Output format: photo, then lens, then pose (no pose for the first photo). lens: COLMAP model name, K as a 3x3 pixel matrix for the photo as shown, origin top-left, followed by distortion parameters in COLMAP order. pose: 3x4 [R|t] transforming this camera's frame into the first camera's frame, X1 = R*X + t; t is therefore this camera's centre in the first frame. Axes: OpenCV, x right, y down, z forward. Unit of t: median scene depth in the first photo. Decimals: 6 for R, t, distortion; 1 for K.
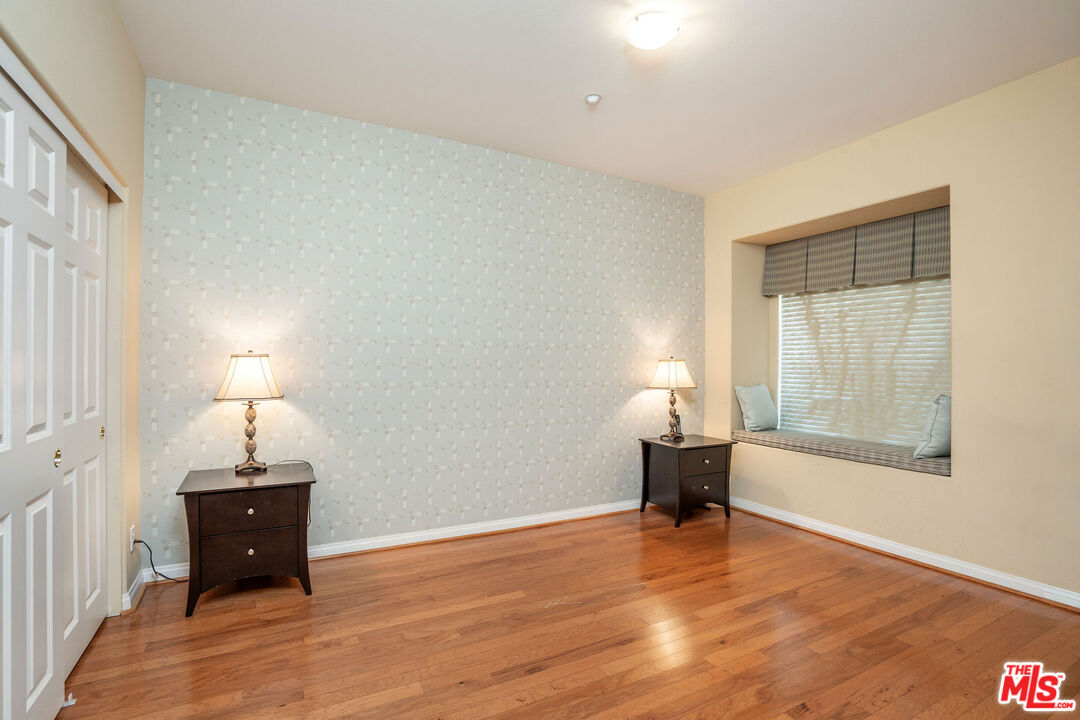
lens RADIAL K [[497.5, 0, 540.0], [0, 497.5, 360.0], [0, 0, 1]] dist [-0.036580, -0.000121]
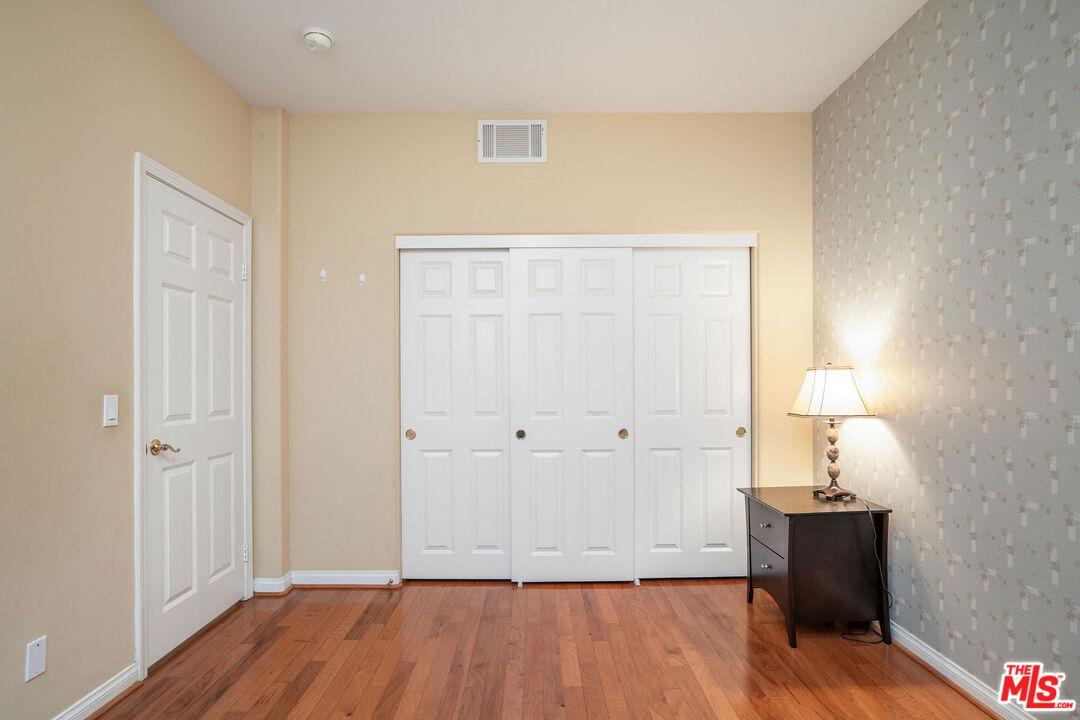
lens RADIAL K [[614.7, 0, 538.8], [0, 614.7, 380.2], [0, 0, 1]] dist [0.001277, 0.000289]
pose [[-0.468941, 0.000483, -0.883229, 0.649881], [0.010634, 0.999930, -0.005099, 0.012312], [0.883165, -0.011784, -0.468914, 1.052981]]
